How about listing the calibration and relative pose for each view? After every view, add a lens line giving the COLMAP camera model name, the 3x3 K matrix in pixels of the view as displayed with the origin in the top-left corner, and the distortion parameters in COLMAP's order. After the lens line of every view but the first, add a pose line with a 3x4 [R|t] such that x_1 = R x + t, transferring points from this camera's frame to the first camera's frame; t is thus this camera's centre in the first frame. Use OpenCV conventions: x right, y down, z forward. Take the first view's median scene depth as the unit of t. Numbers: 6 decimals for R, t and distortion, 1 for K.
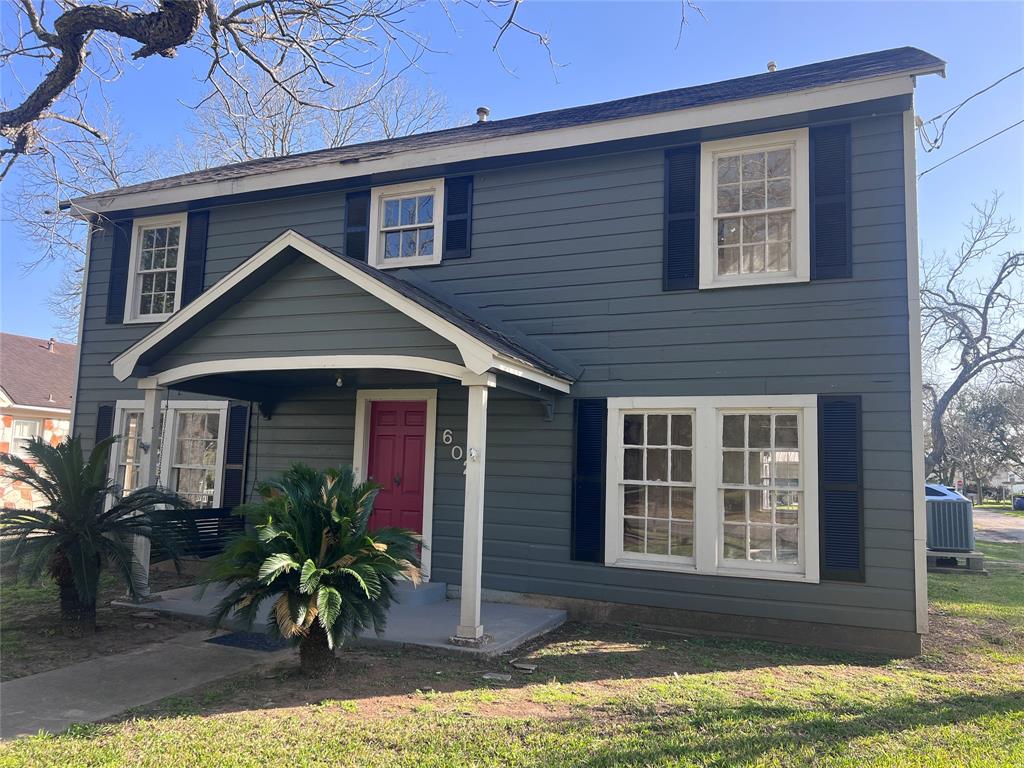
lens RADIAL K [[765.3, 0, 507.6], [0, 765.3, 389.7], [0, 0, 1]] dist [0.047505, -0.024451]
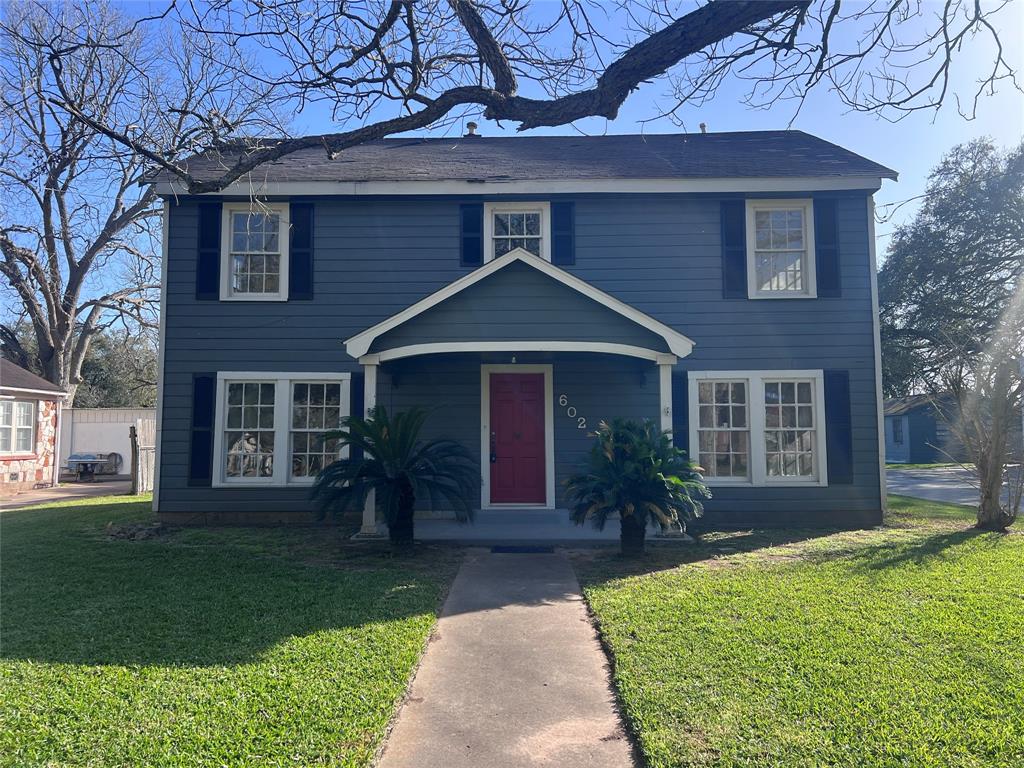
lens RADIAL K [[765.3, 0, 507.1], [0, 765.3, 381.2], [0, 0, 1]] dist [0.047505, -0.024451]
pose [[0.923501, -0.006781, 0.383536, -0.763058], [-0.006629, 0.999412, 0.033633, -0.017987], [-0.383539, -0.033603, 0.922913, -0.210466]]
